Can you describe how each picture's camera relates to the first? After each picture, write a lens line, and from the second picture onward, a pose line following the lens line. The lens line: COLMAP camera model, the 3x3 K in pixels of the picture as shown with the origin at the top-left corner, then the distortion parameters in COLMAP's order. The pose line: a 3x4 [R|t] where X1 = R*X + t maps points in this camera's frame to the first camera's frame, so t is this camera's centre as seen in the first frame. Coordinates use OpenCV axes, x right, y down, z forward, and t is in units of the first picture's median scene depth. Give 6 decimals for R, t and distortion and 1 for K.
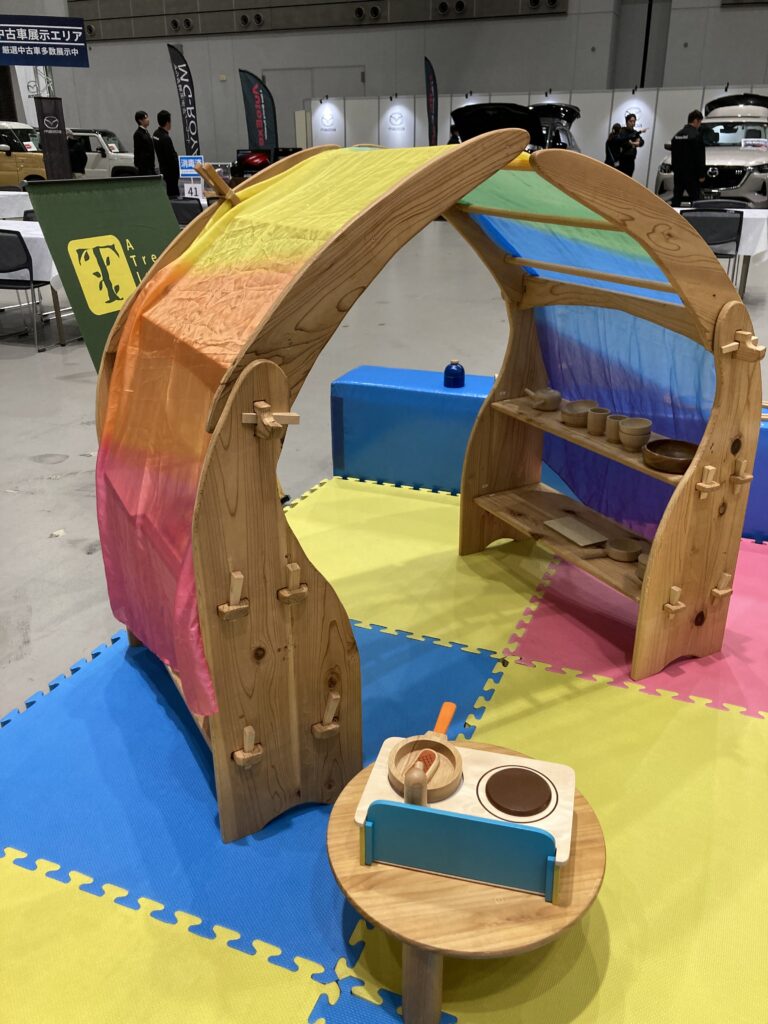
lens RADIAL K [[850.3, 0, 384.0], [0, 850.3, 512.0], [0, 0, 1]] dist [0.075626, -0.115006]
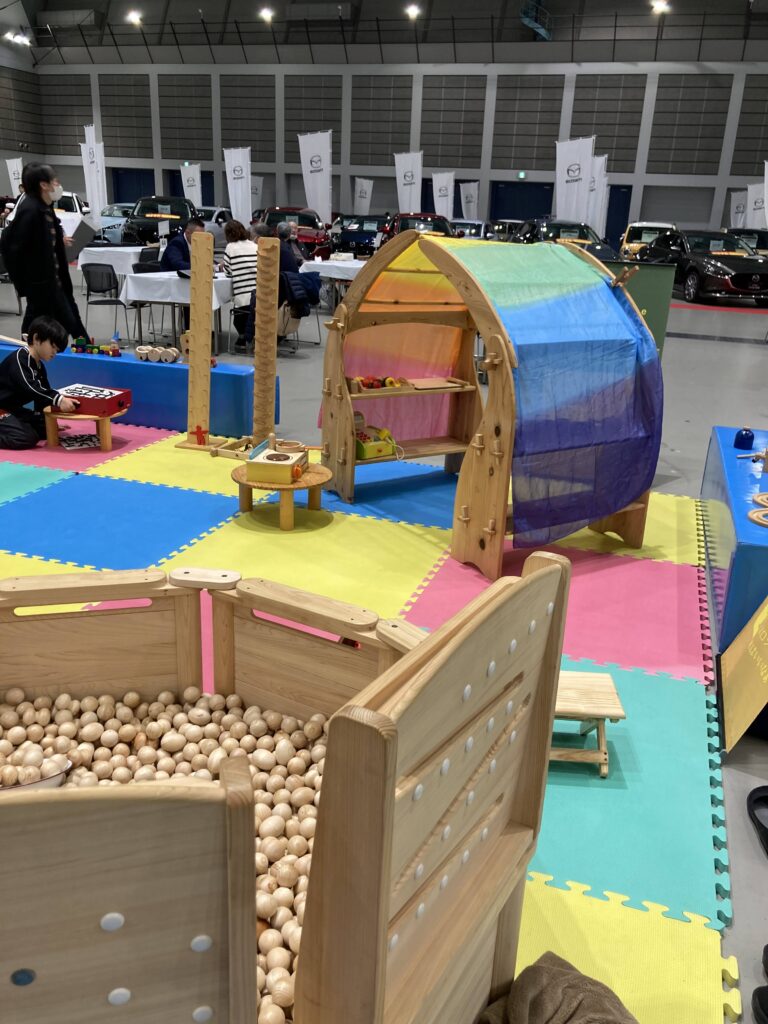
lens RADIAL K [[839.1, 0, 384.0], [0, 839.1, 512.0], [0, 0, 1]] dist [0.080491, -0.100723]
pose [[0.080562, 0.334799, -0.938839, 1.844403], [-0.439373, 0.857381, 0.268048, -0.264900], [0.894685, 0.390906, 0.216174, 0.520322]]
